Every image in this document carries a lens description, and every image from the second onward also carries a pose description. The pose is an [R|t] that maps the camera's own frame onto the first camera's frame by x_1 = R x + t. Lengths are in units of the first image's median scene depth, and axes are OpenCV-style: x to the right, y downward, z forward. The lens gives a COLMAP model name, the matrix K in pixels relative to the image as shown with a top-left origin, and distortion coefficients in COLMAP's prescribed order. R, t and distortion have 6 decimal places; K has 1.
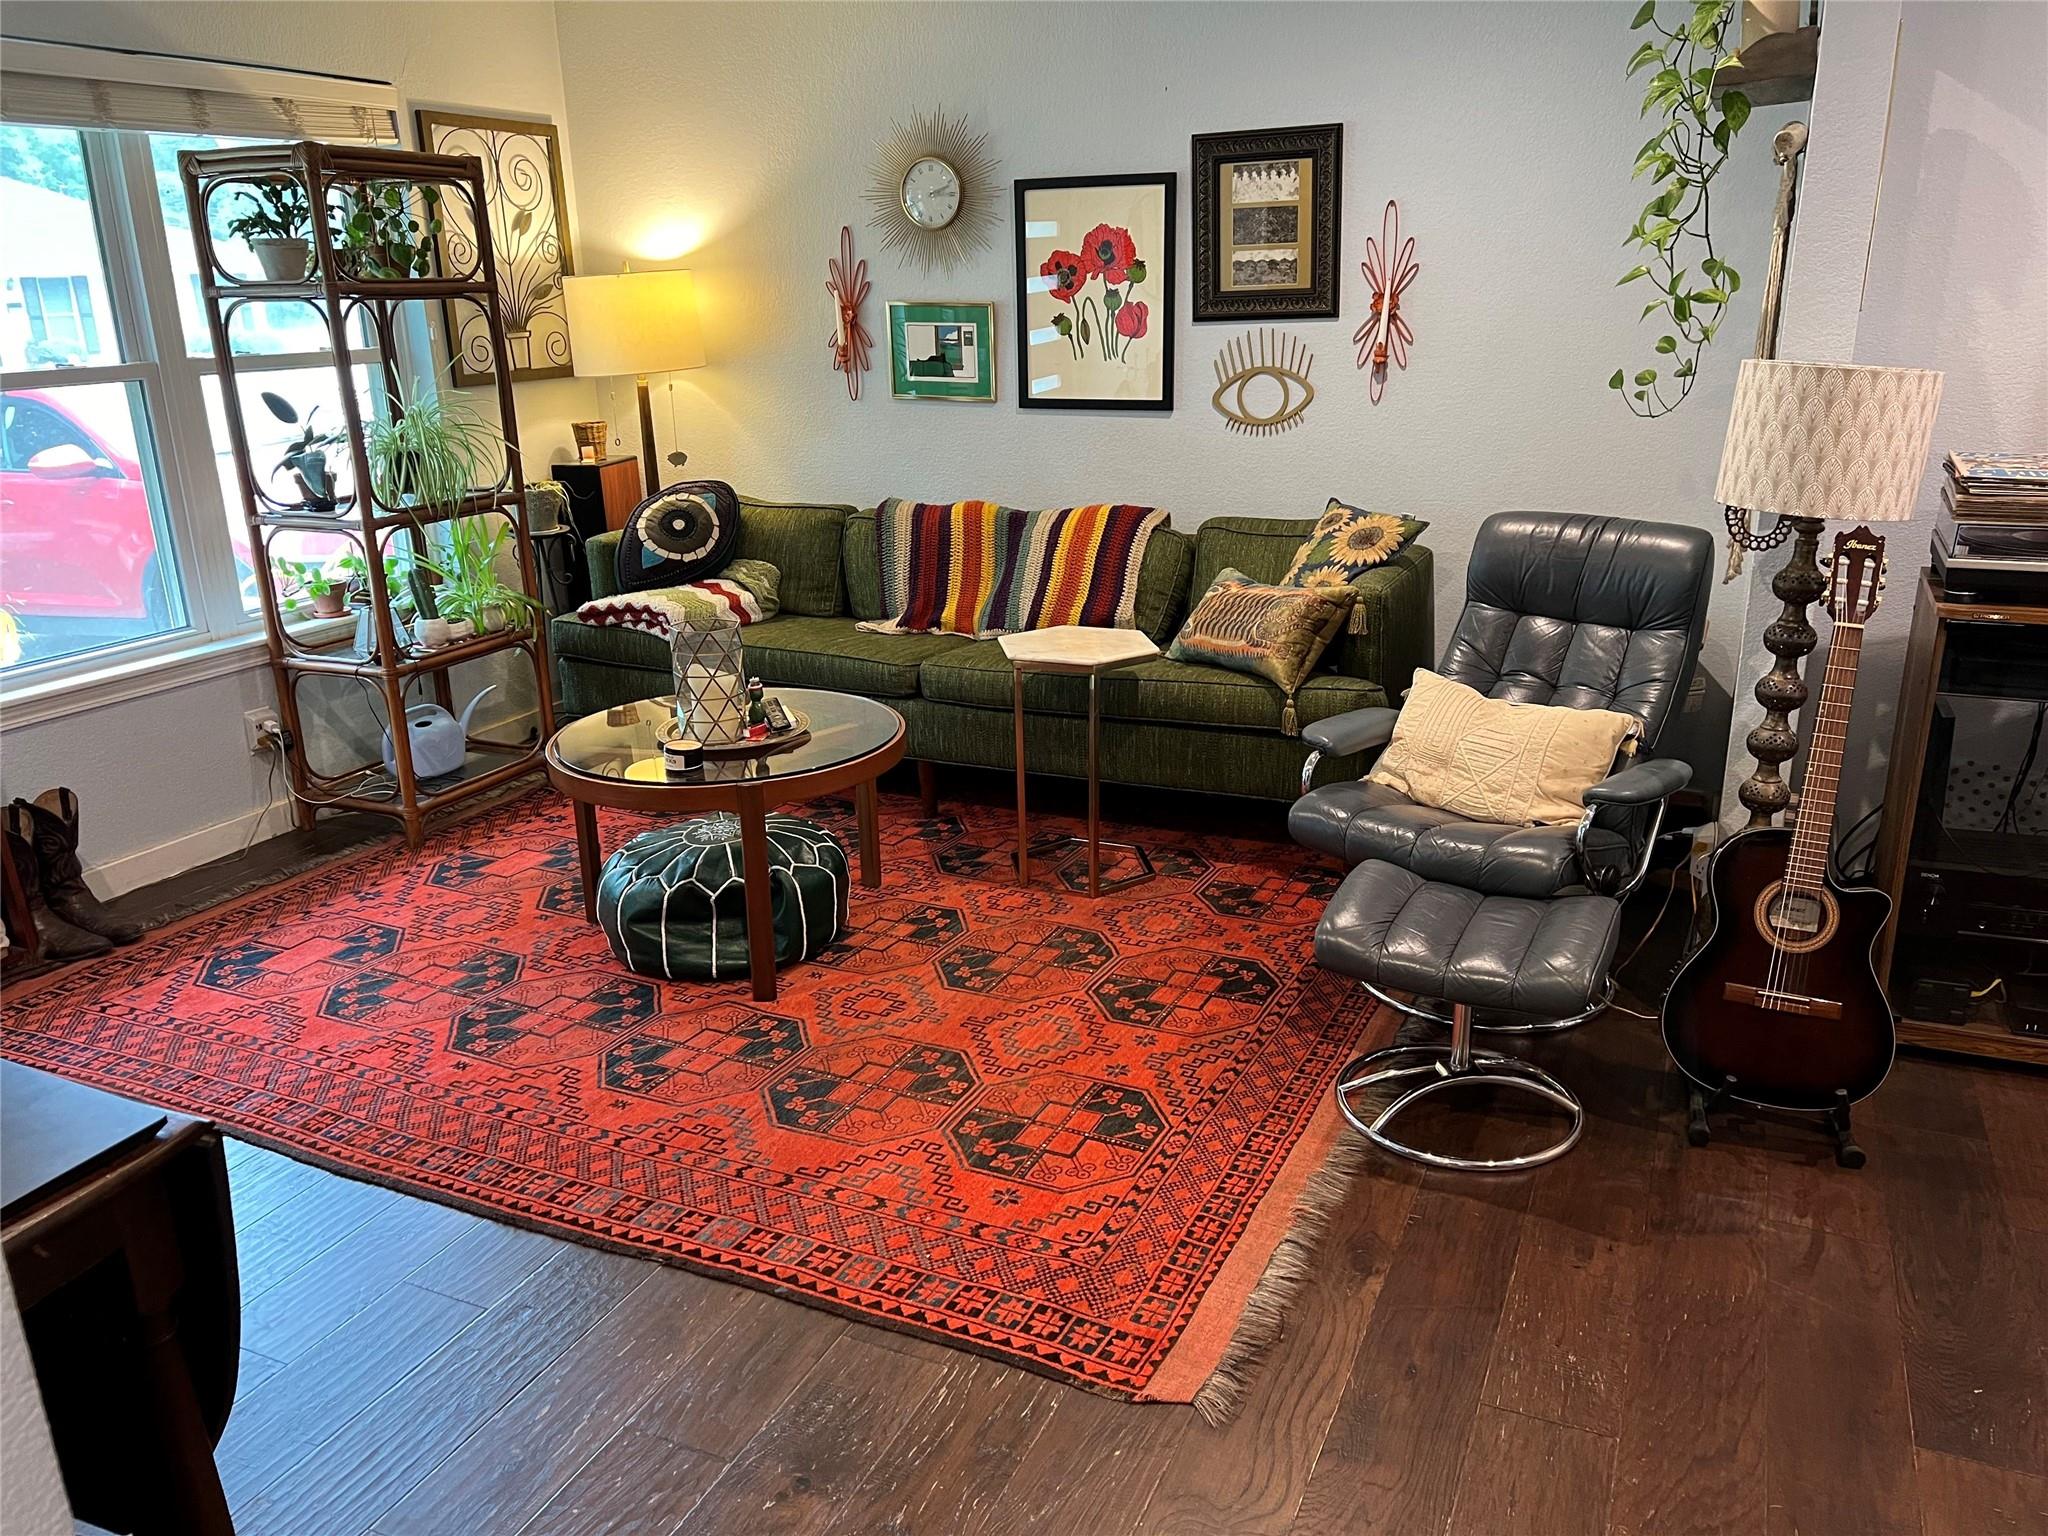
lens RADIAL K [[1550.2, 0, 1021.6], [0, 1550.2, 777.2], [0, 0, 1]] dist [0.076925, -0.094090]
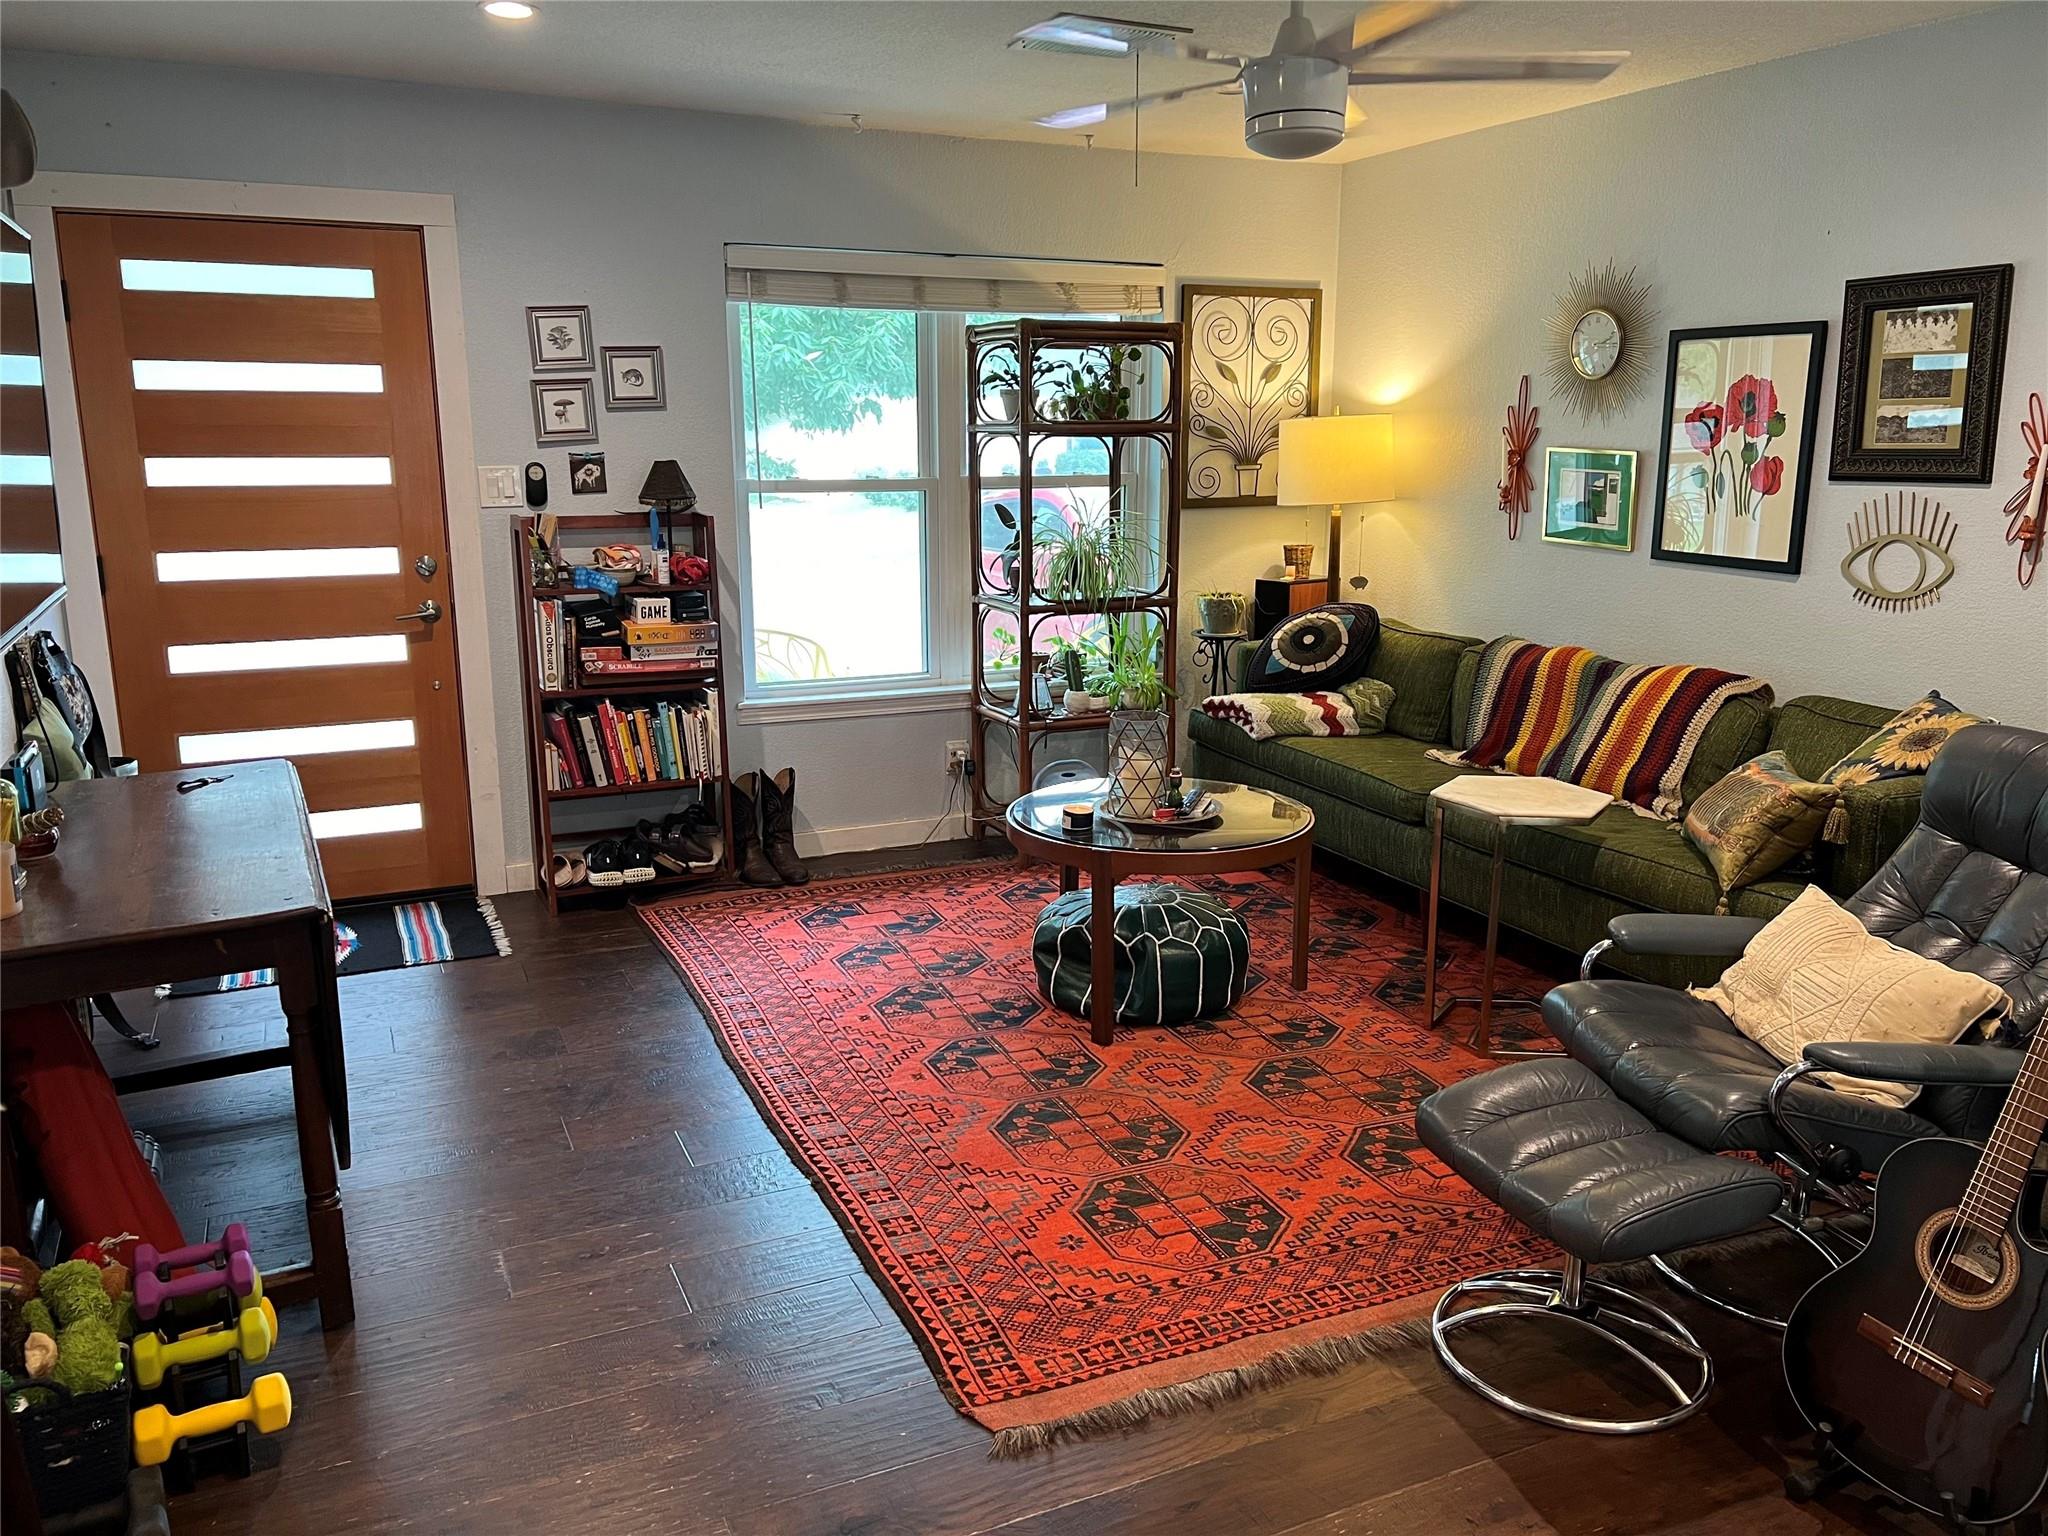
lens RADIAL K [[1540.9, 0, 1027.5], [0, 1540.9, 758.2], [0, 0, 1]] dist [0.073779, -0.092355]
pose [[0.758488, 0.161483, -0.631363, 0.361392], [-0.216182, 0.976302, -0.010003, -0.028486], [0.614786, 0.144076, 0.775423, 0.046699]]
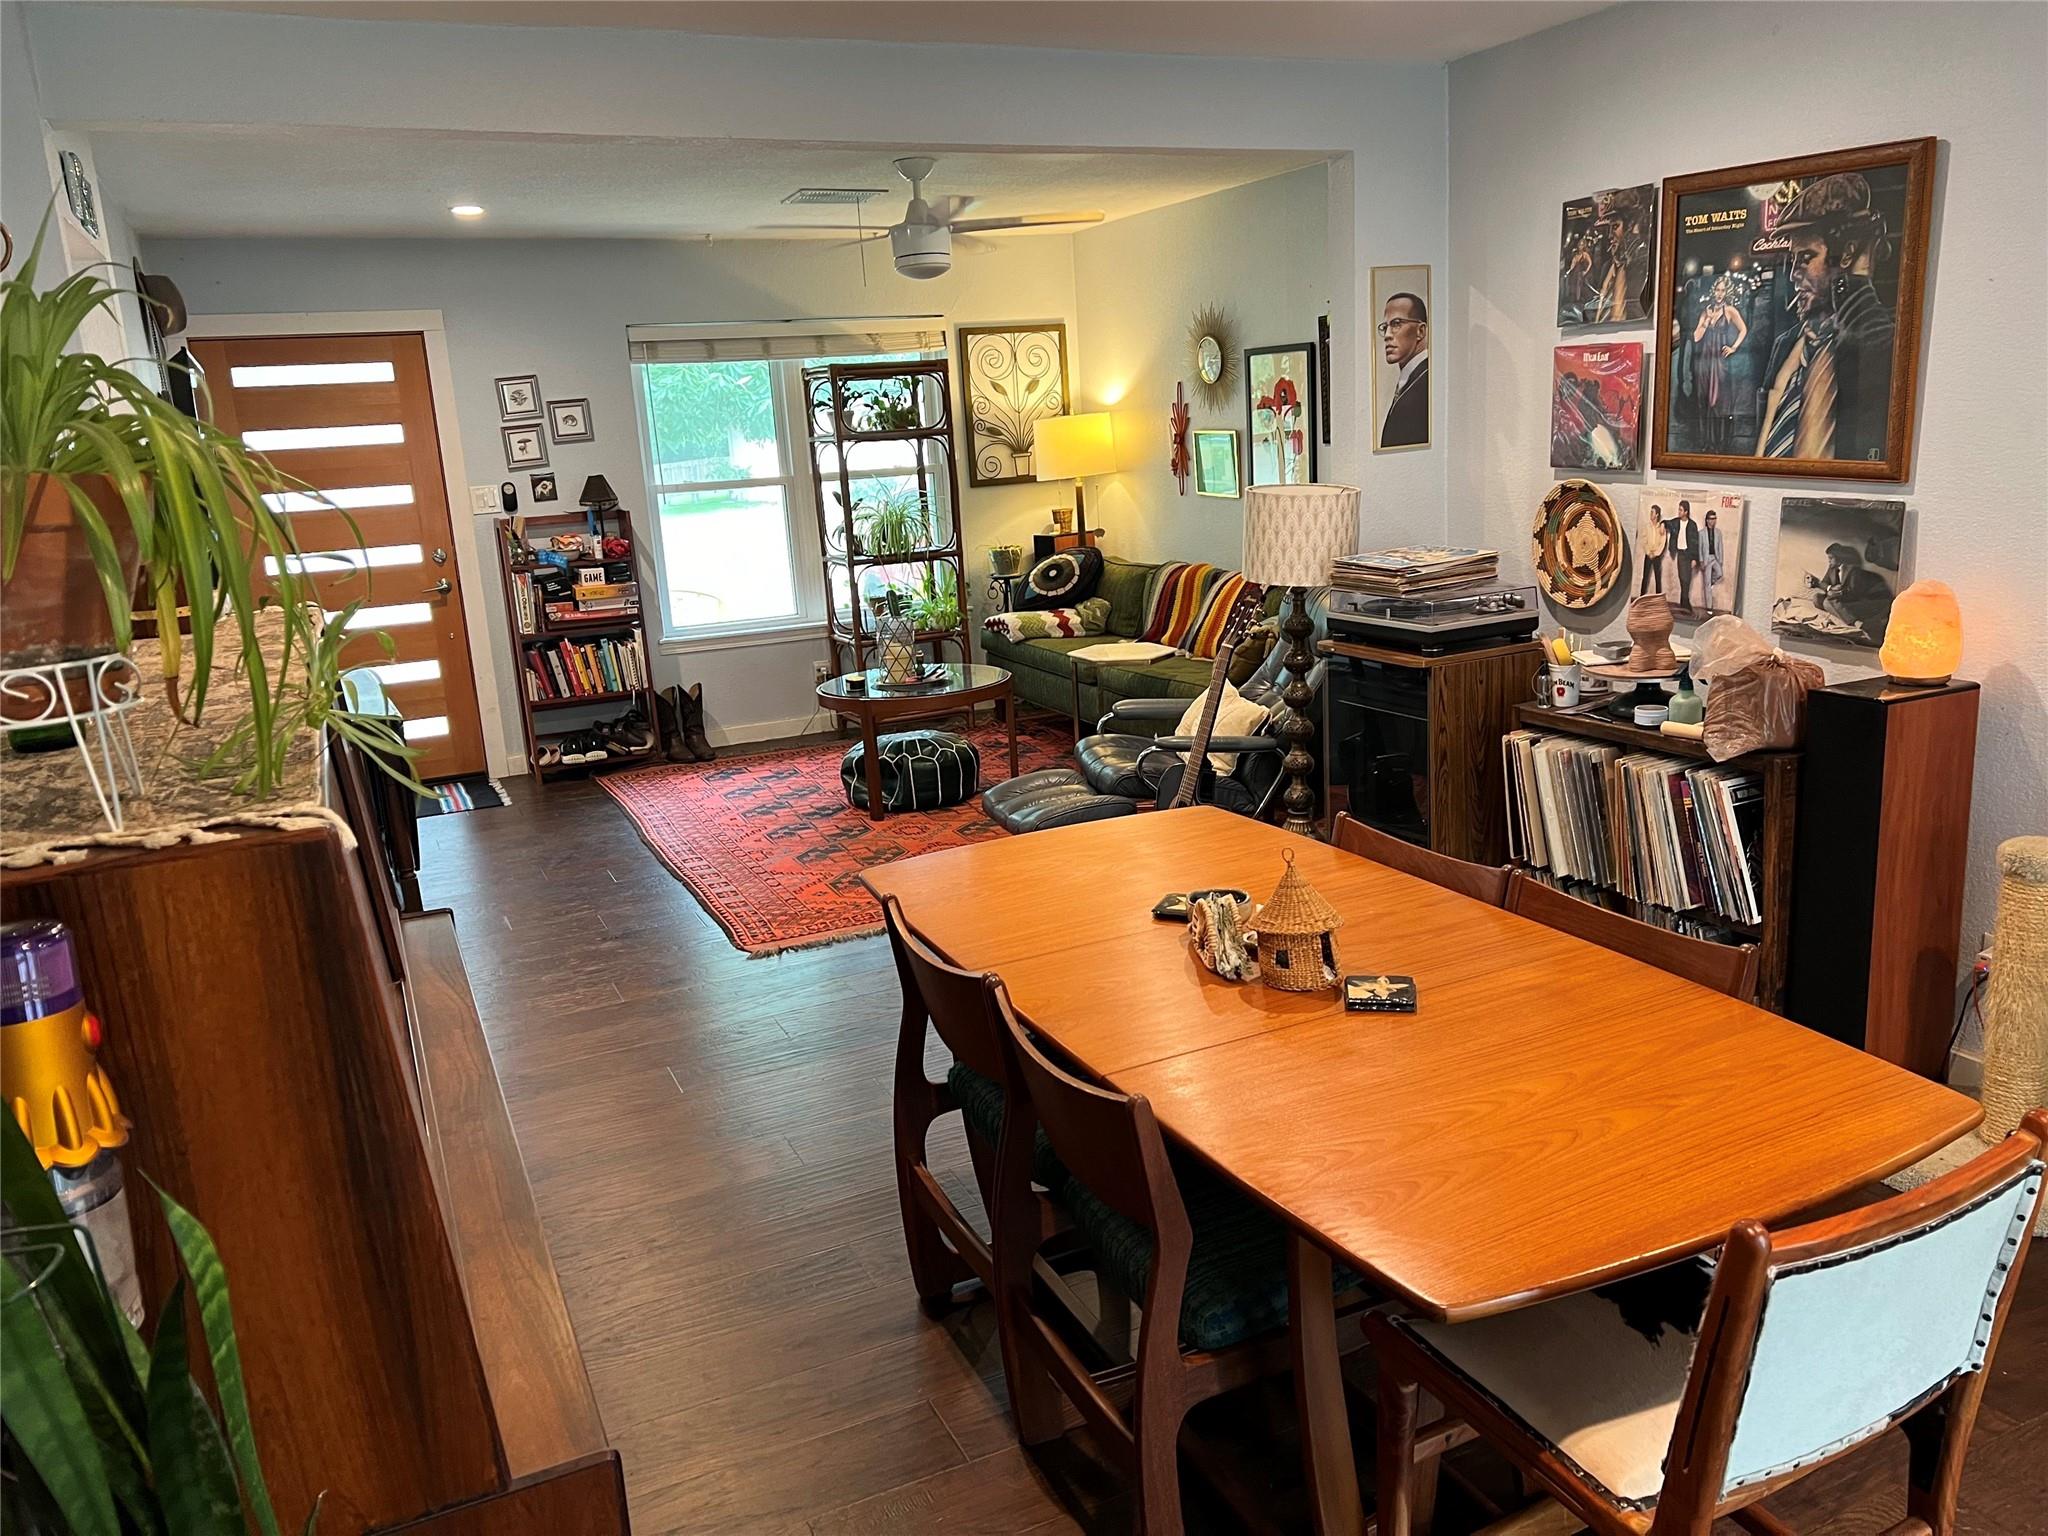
lens RADIAL K [[1556.5, 0, 1024.0], [0, 1556.5, 768.0], [0, 0, 1]] dist [0.106352, -0.169832]
pose [[0.755872, 0.122791, -0.643102, 0.874301], [-0.157564, 0.987503, 0.003357, 0.036384], [0.635477, 0.098793, 0.765773, -0.234496]]
